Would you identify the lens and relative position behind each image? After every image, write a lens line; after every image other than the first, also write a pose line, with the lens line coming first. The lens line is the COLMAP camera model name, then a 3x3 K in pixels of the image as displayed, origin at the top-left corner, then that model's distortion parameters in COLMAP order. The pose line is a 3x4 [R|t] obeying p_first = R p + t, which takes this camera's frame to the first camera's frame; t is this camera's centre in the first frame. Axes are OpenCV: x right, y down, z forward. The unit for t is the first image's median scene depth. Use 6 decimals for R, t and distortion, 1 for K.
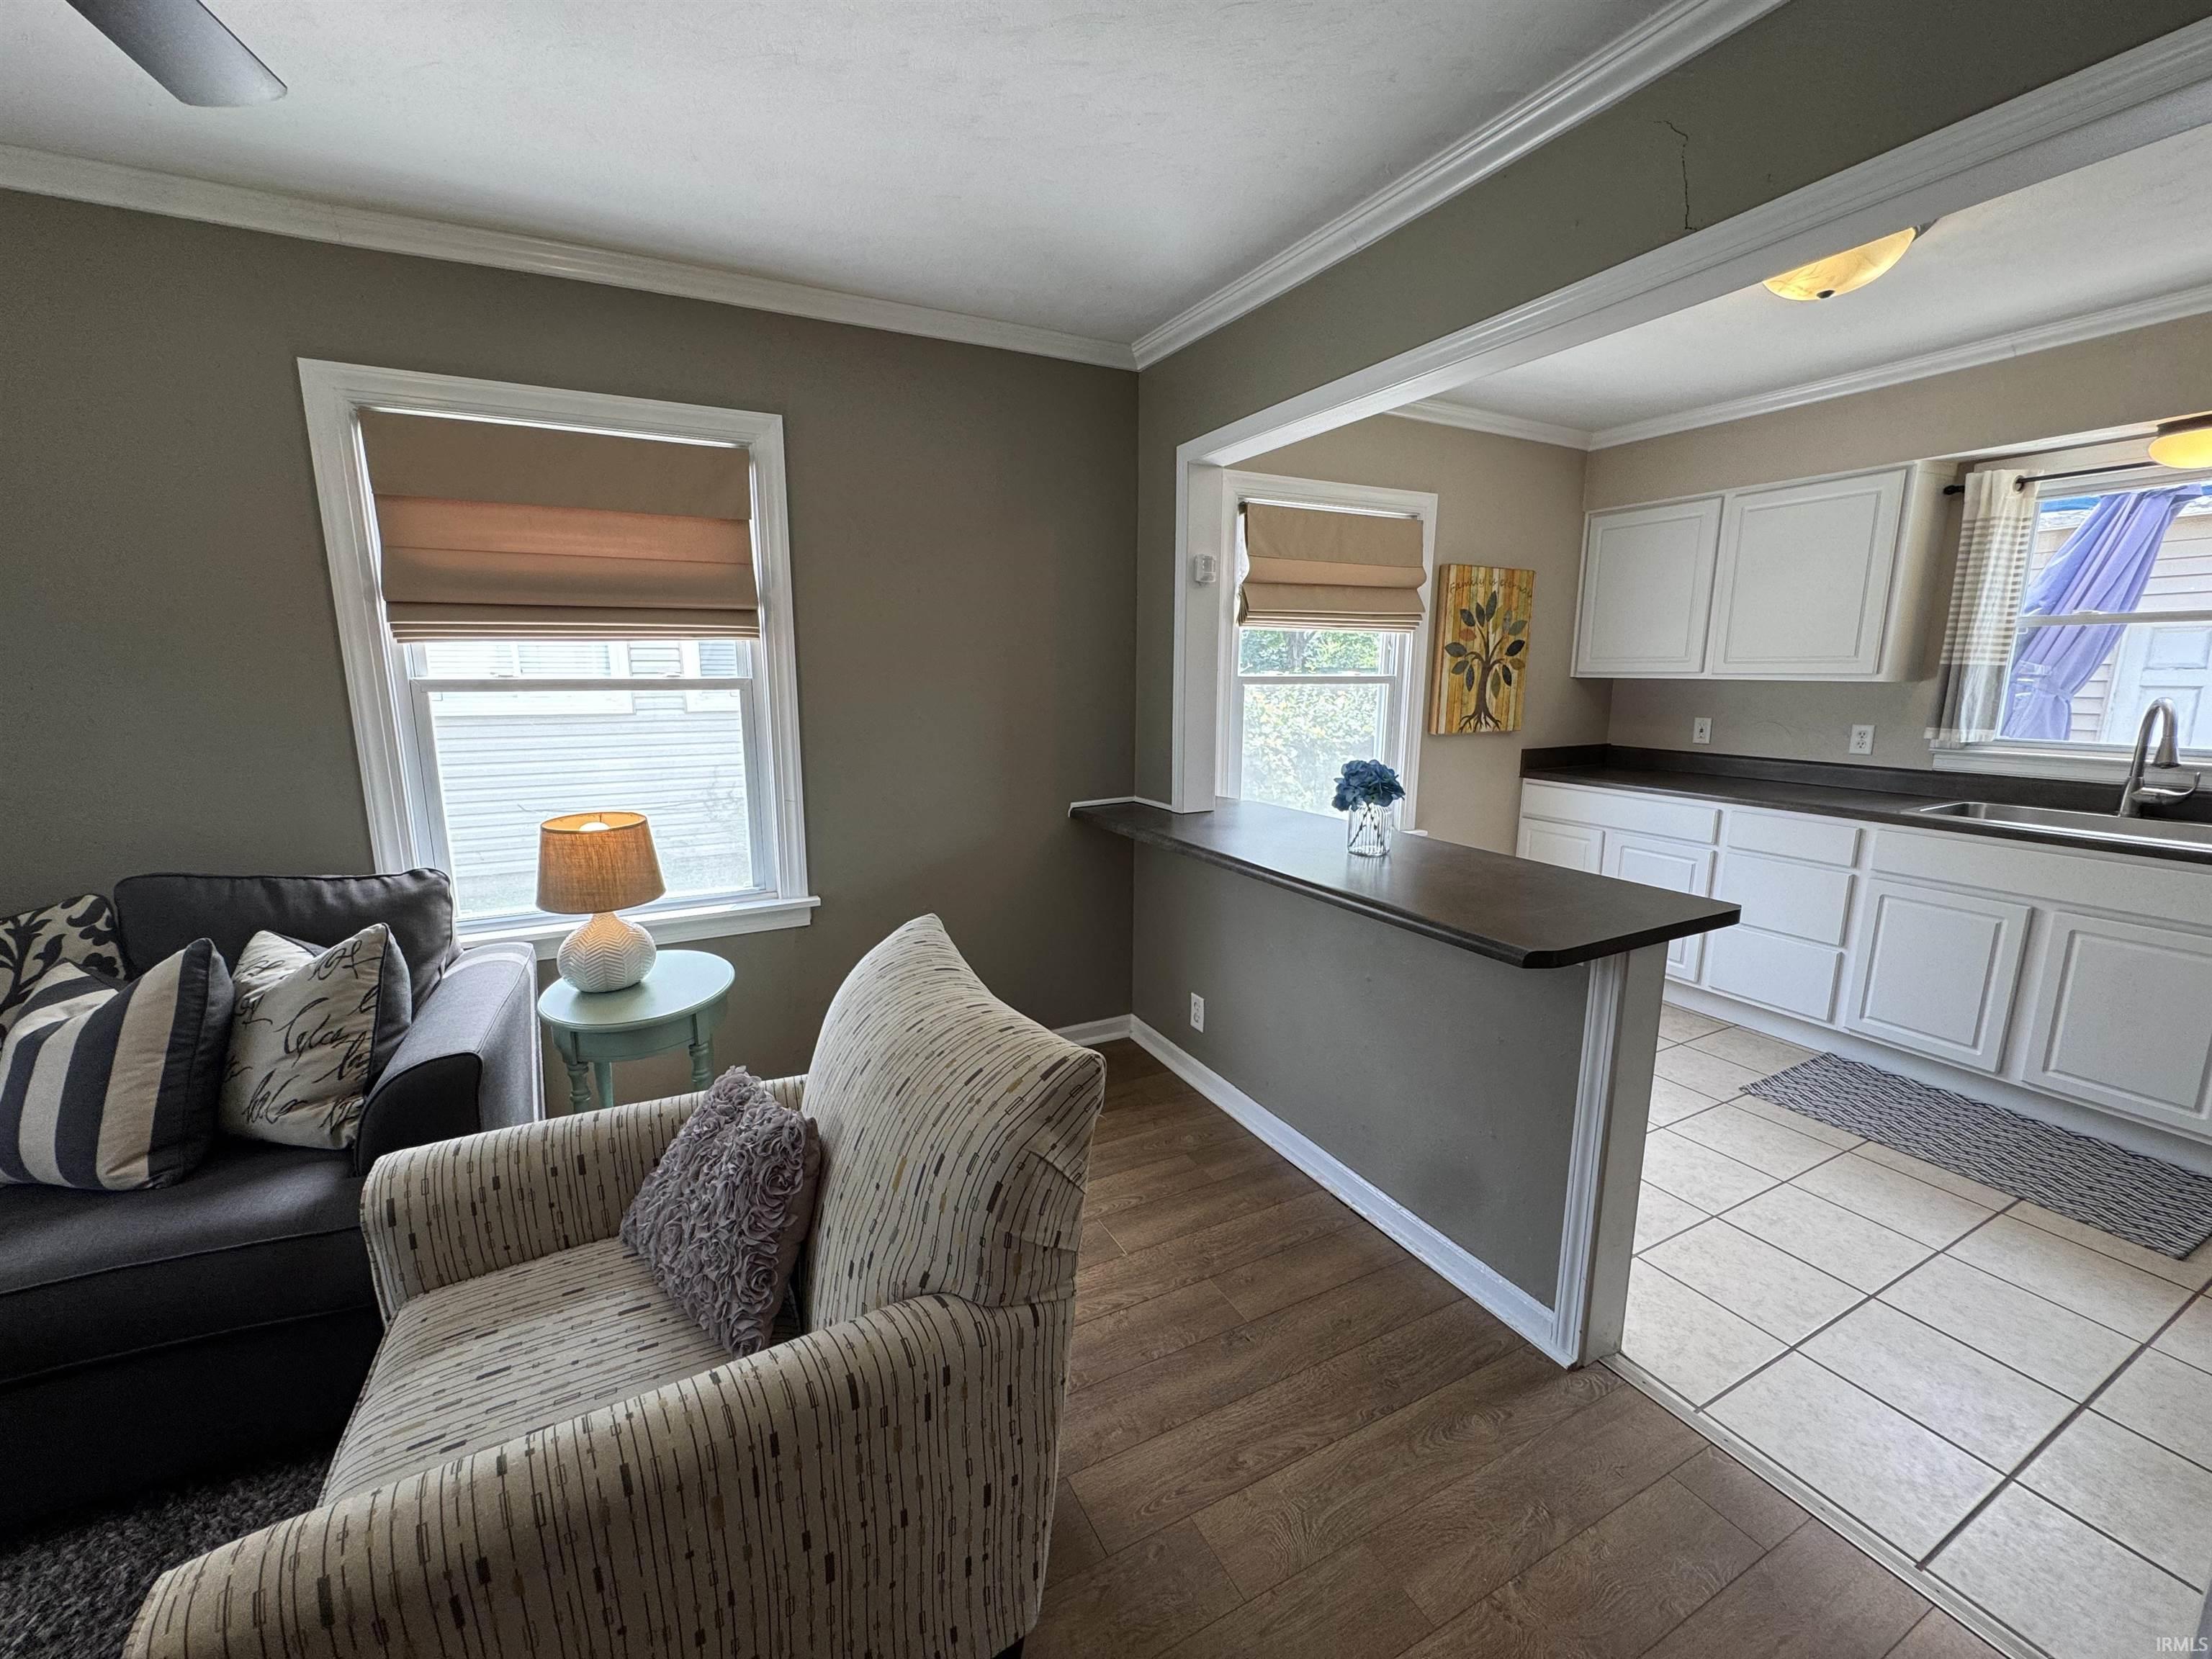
lens RADIAL K [[884.3, 0, 1103.3], [0, 884.3, 828.8], [0, 0, 1]] dist [-0.003421, 0.000293]
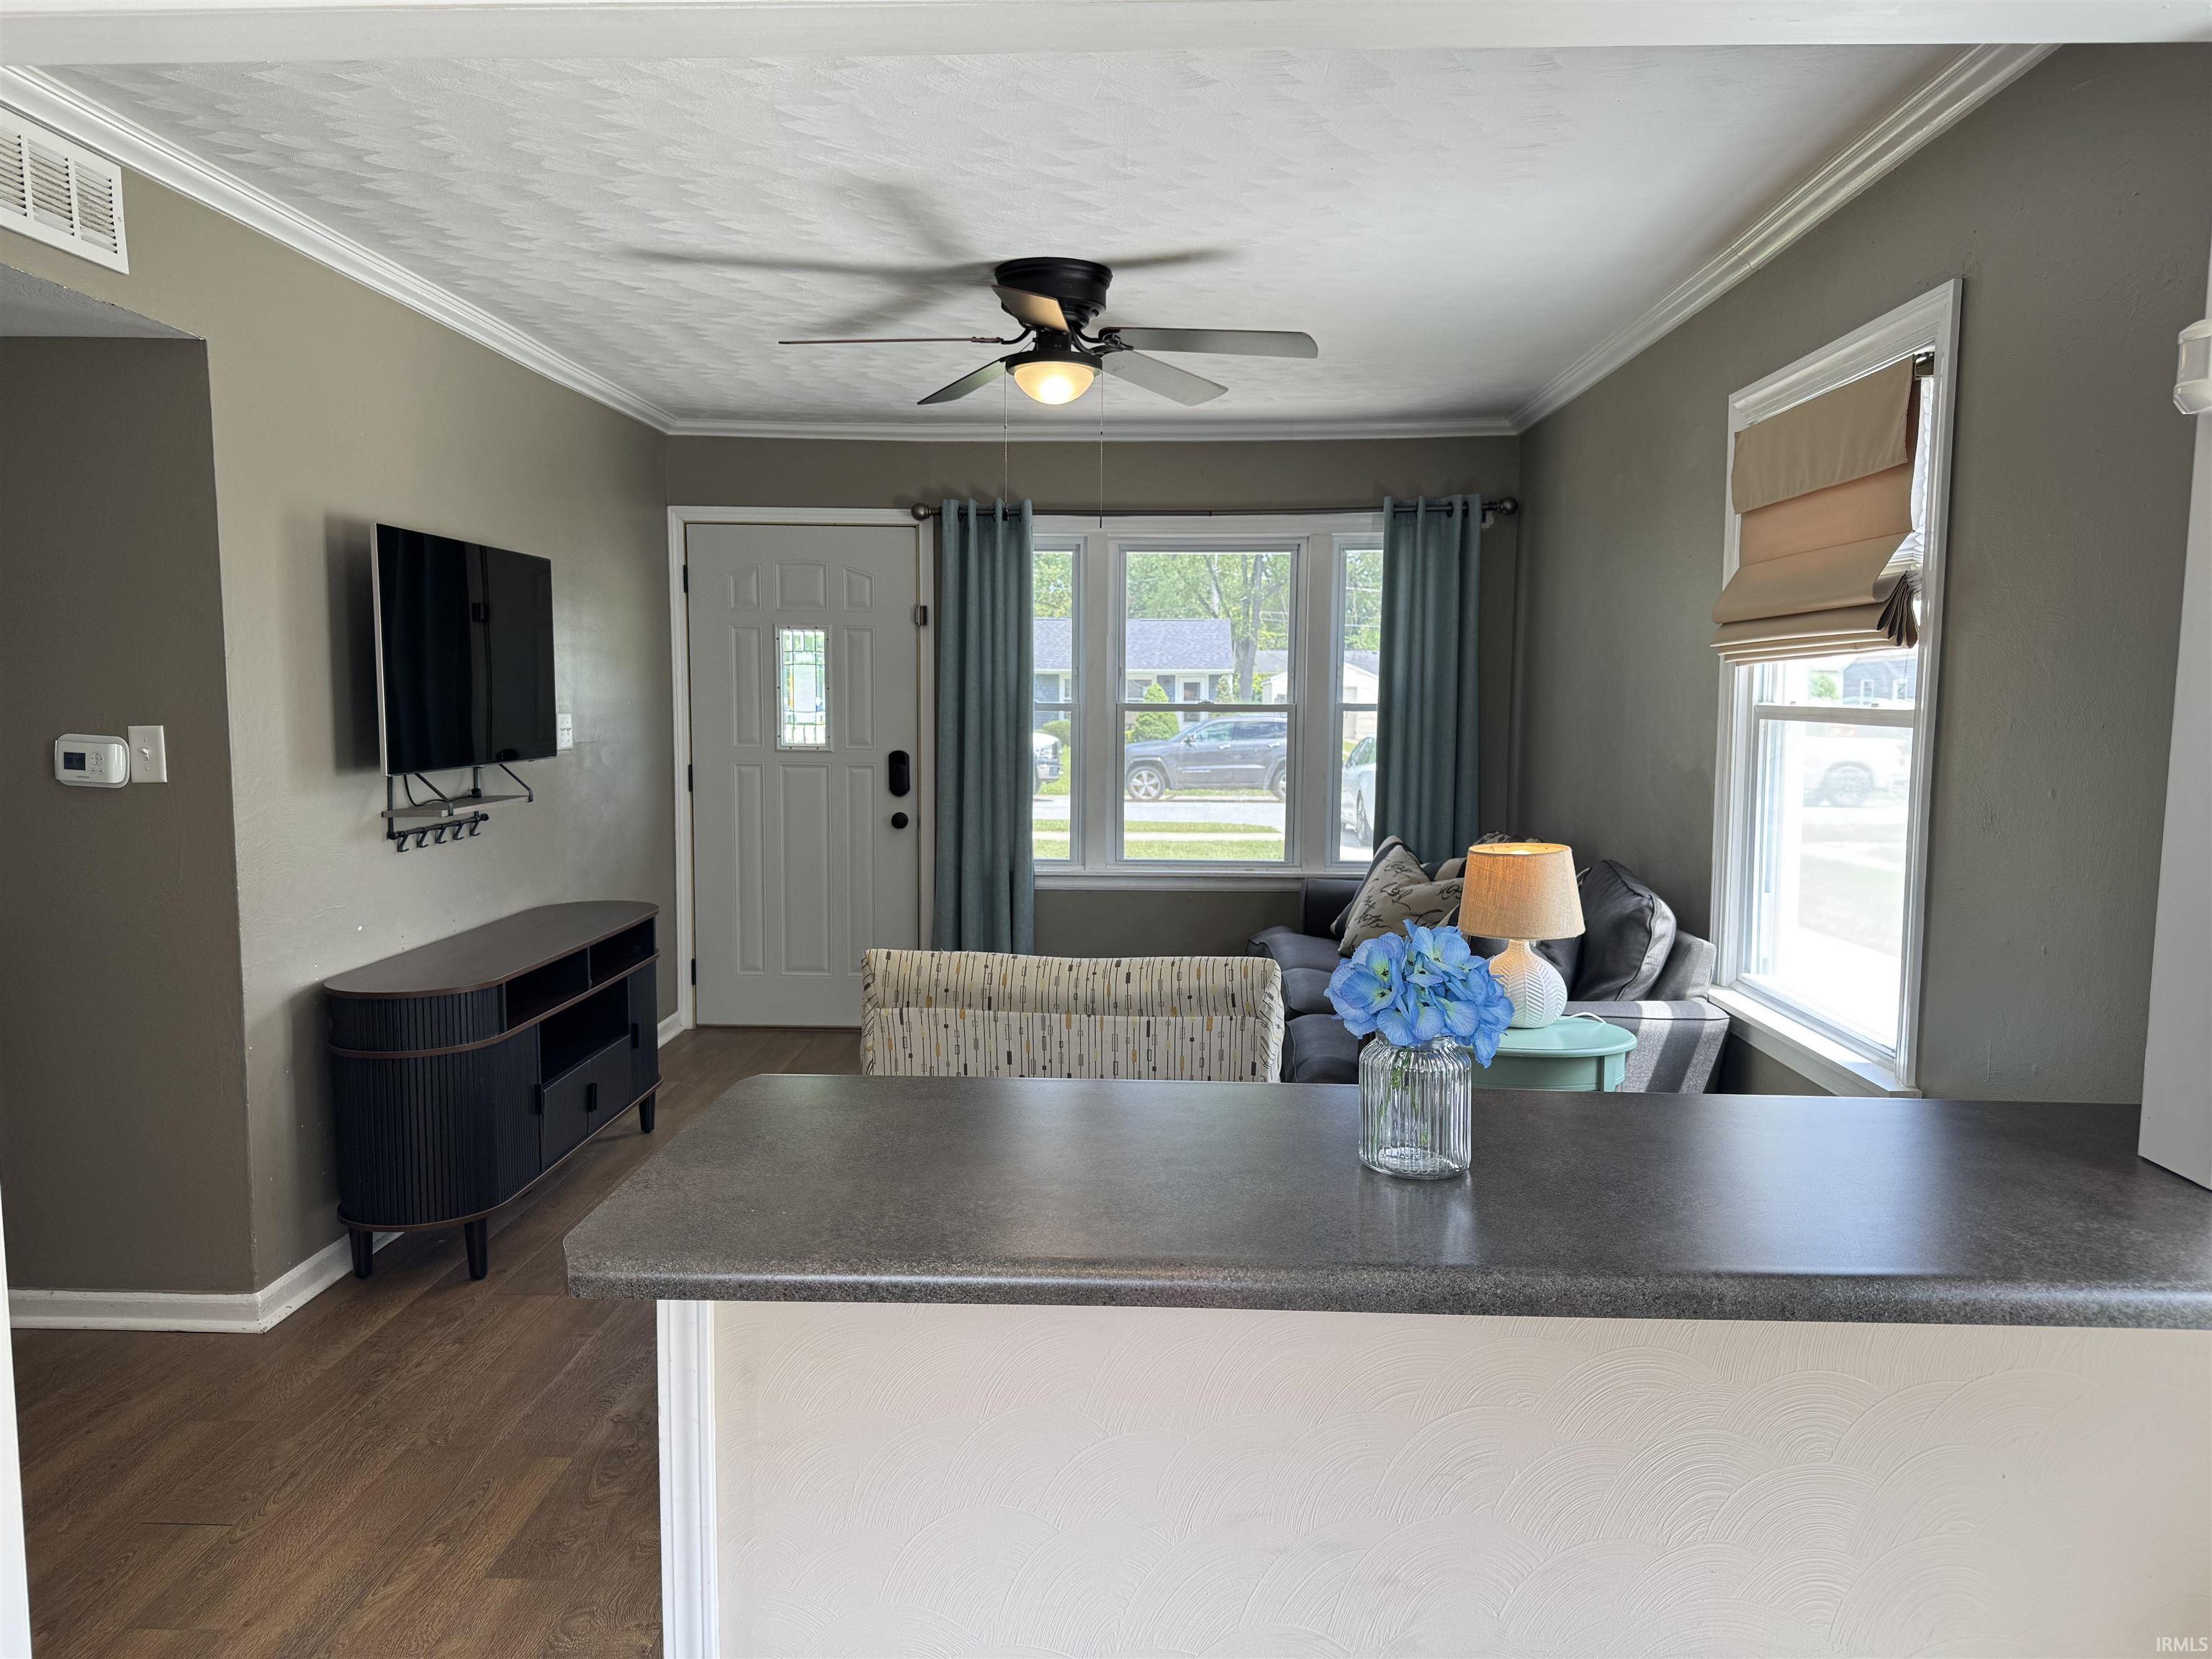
lens RADIAL K [[1550.8, 0, 1098.0], [0, 1550.8, 837.9], [0, 0, 1]] dist [0.087809, -0.118219]
pose [[-0.495500, 0.078881, -0.865019, 0.807391], [-0.160892, 0.970300, 0.180643, -0.181828], [0.853577, 0.228683, -0.468092, 1.000612]]
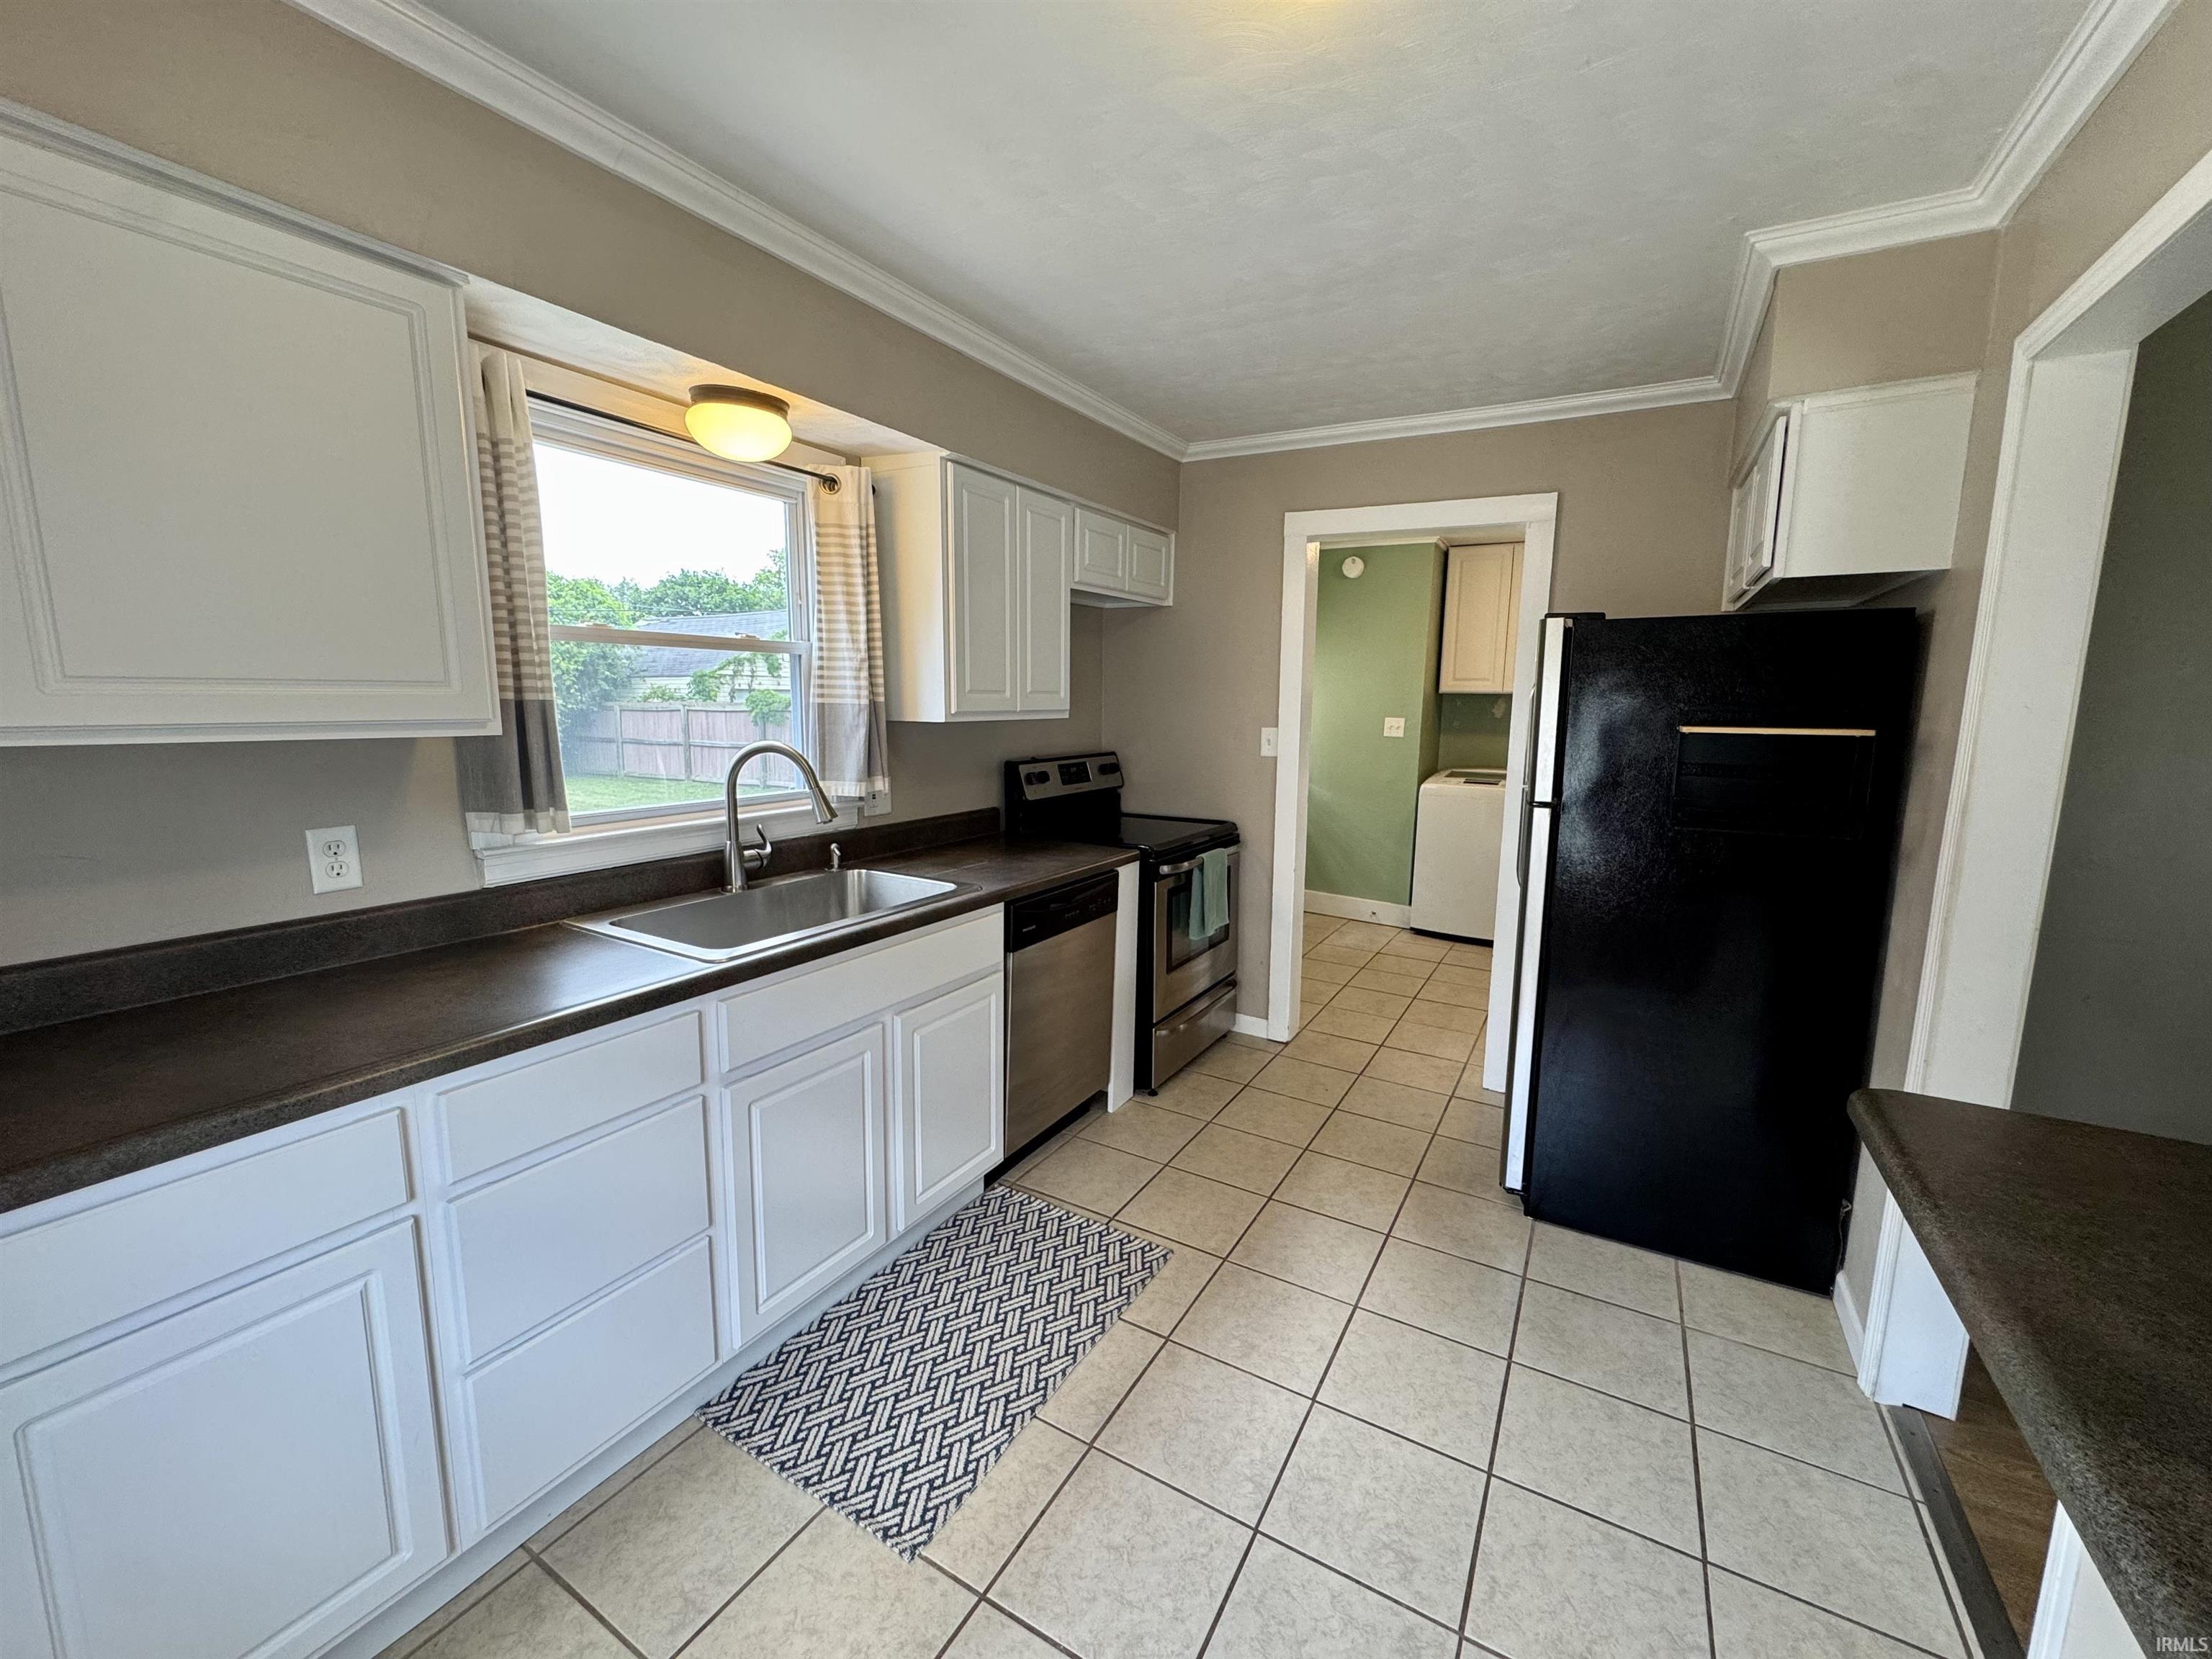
lens RADIAL K [[884.3, 0, 1103.3], [0, 884.3, 828.8], [0, 0, 1]] dist [-0.003421, 0.000293]
pose [[-0.534790, -0.127581, 0.835298, 0.334739], [0.141882, 0.960943, 0.237610, -0.218986], [-0.832988, 0.245586, -0.495801, 1.150861]]
